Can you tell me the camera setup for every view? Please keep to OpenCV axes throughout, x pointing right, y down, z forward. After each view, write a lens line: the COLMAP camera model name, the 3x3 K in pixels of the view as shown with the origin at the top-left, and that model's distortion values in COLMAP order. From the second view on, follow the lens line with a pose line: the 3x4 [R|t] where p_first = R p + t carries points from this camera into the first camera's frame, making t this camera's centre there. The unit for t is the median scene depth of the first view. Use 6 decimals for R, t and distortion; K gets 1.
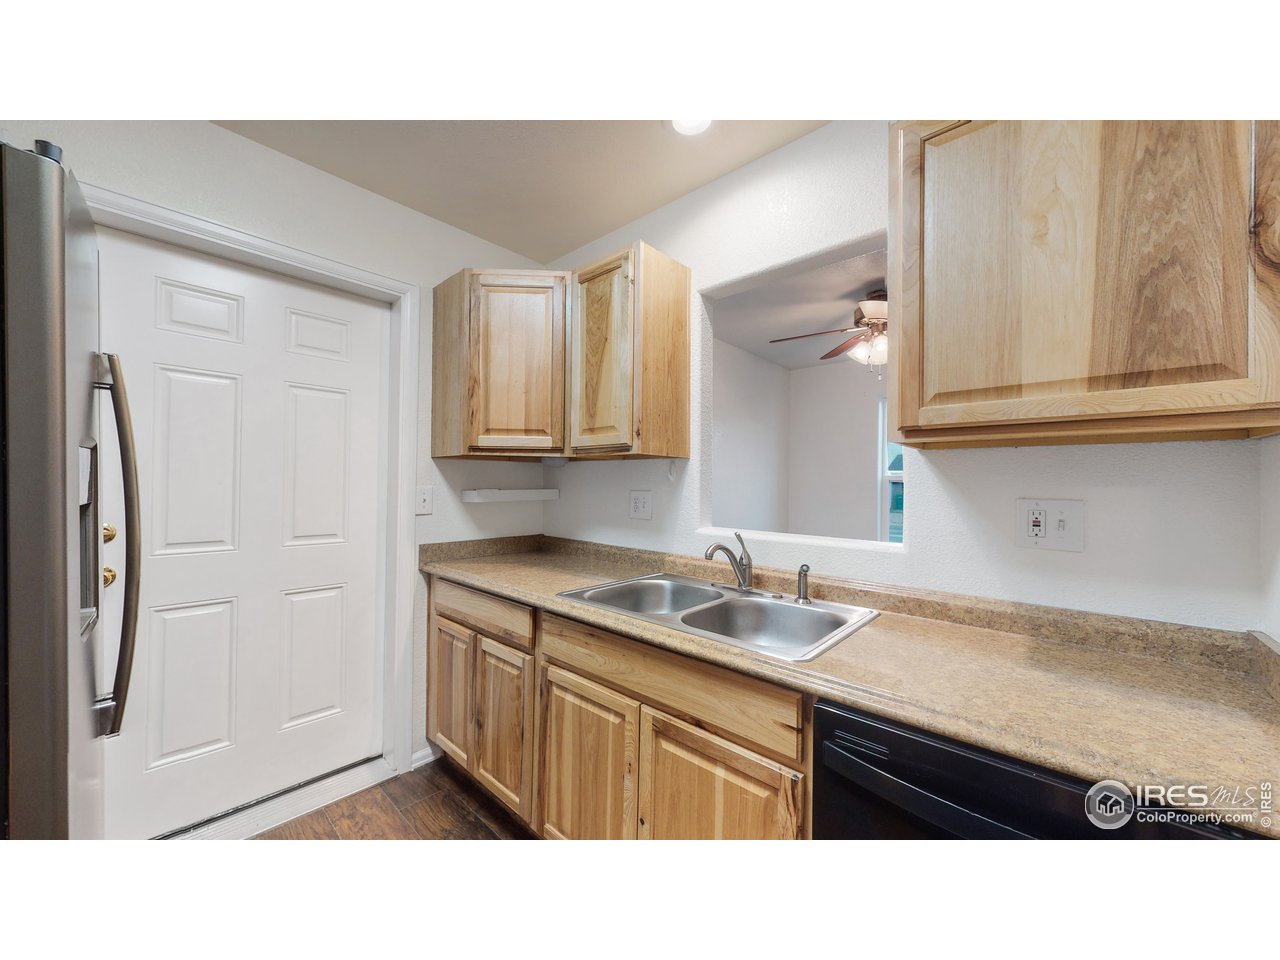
lens RADIAL K [[469.1, 0, 641.4], [0, 469.1, 482.3], [0, 0, 1]] dist [-0.000459, 0.000034]
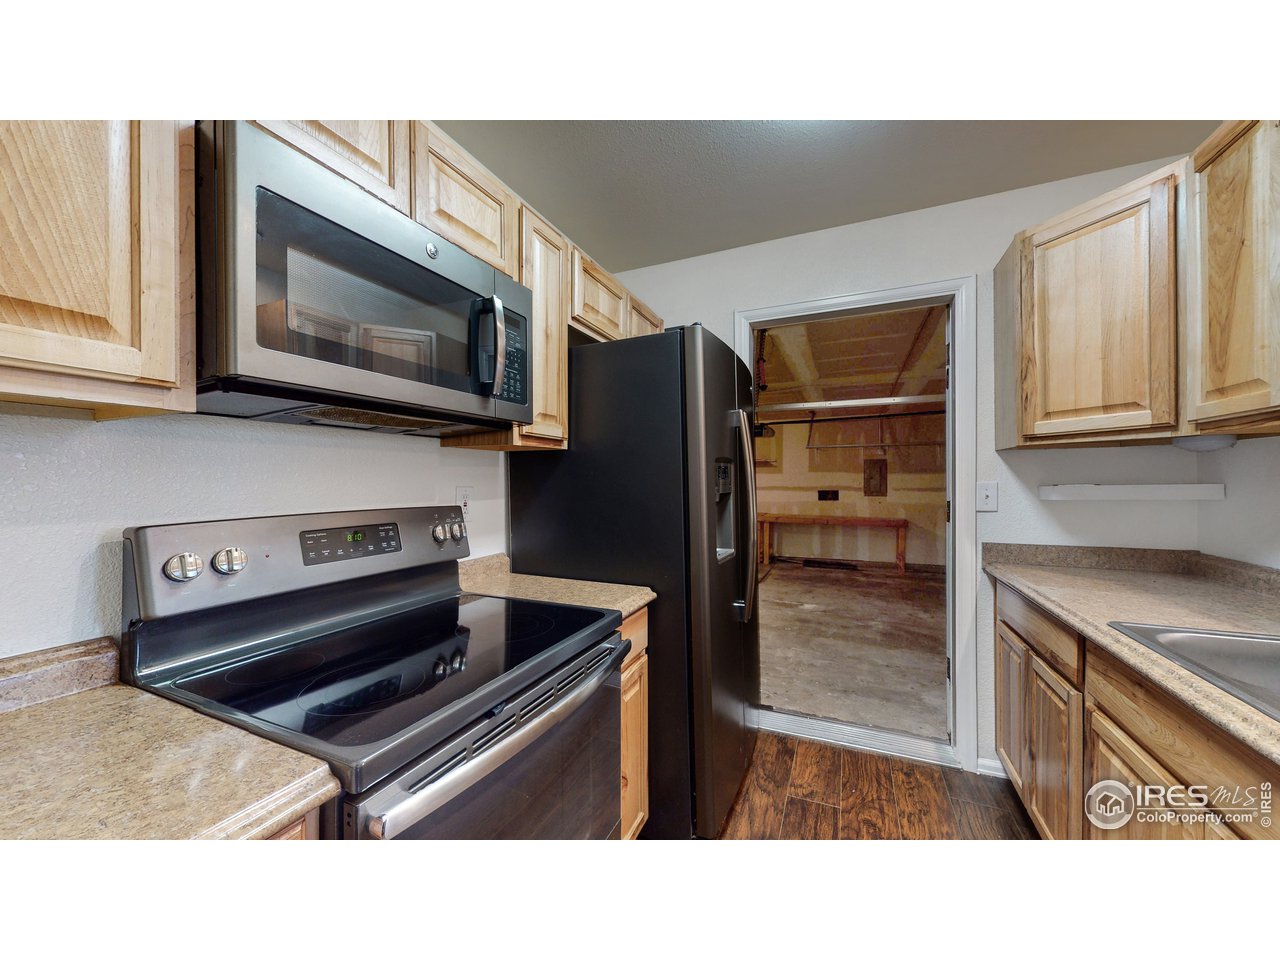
lens RADIAL K [[469.1, 0, 630.2], [0, 469.1, 480.1], [0, 0, 1]] dist [-0.000459, 0.000034]
pose [[0.299219, -0.015960, -0.954051, 0.255899], [0.018146, 0.999774, -0.011034, 0.002835], [0.954012, -0.014011, 0.299441, 0.032051]]
